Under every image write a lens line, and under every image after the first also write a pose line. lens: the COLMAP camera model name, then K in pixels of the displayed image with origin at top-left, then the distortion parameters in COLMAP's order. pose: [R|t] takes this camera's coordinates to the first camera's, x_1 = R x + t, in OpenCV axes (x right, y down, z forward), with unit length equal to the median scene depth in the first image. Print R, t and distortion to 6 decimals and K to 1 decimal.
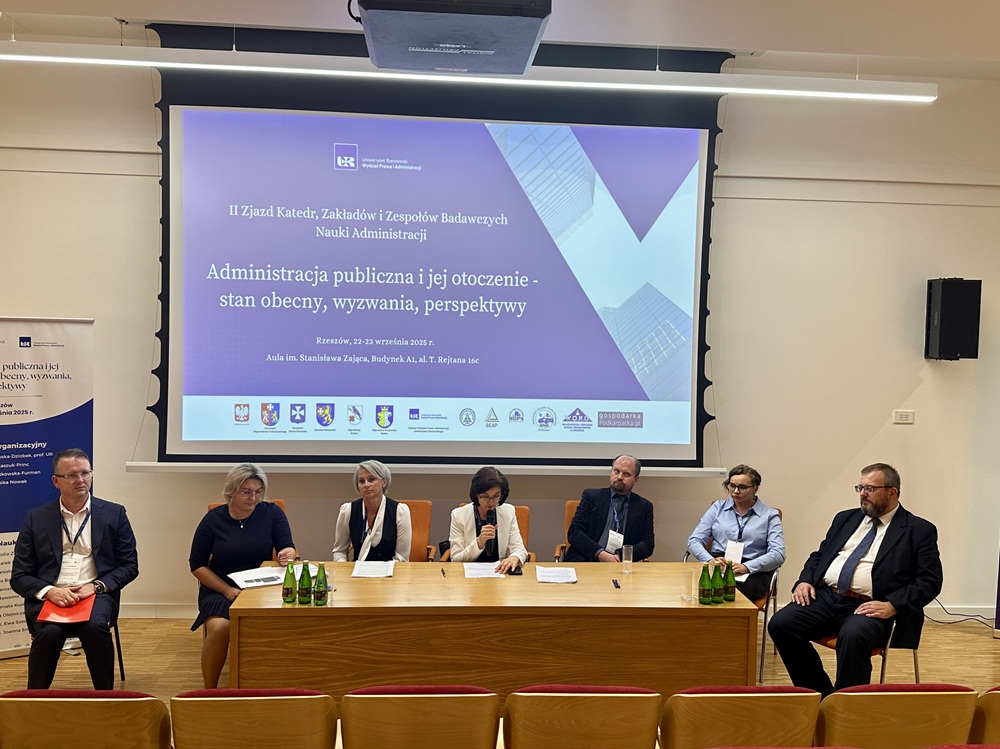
lens RADIAL K [[874.5, 0, 490.7], [0, 874.5, 372.5], [0, 0, 1]] dist [0.175364, -0.358424]
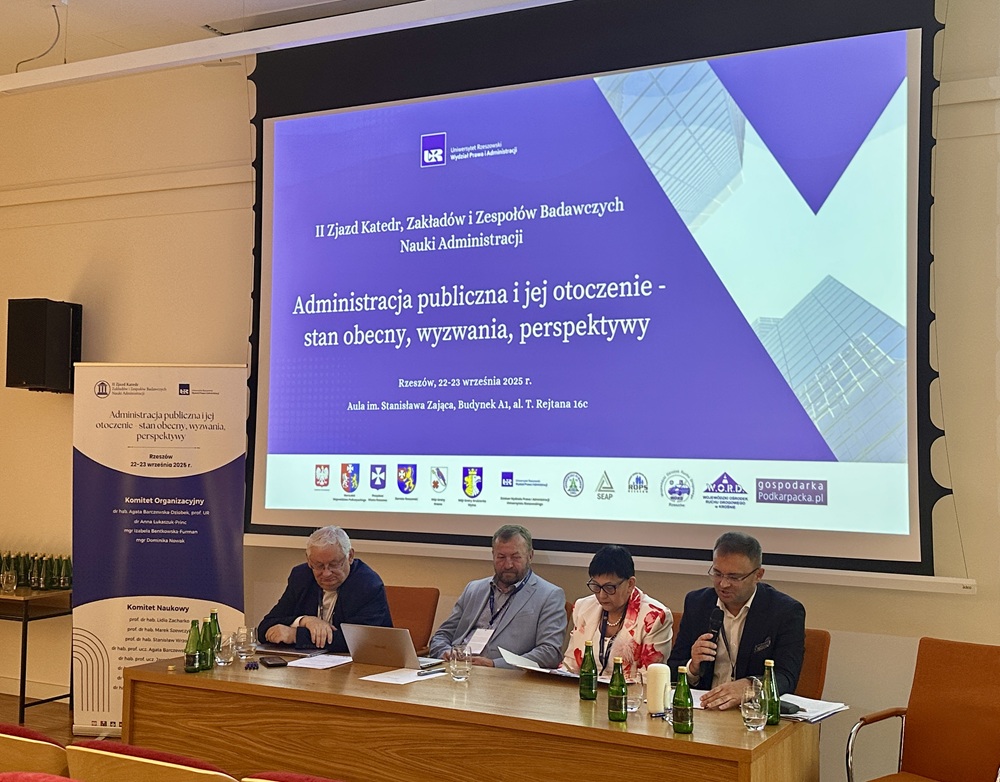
lens RADIAL K [[1264.7, 0, 500.0], [0, 1264.7, 391.0], [0, 0, 1]] dist [0.173277, -0.334617]
pose [[0.840366, -0.035333, -0.540866, 0.488652], [-0.030835, 0.993140, -0.112789, 0.095168], [0.541141, 0.111461, 0.833512, 0.110594]]
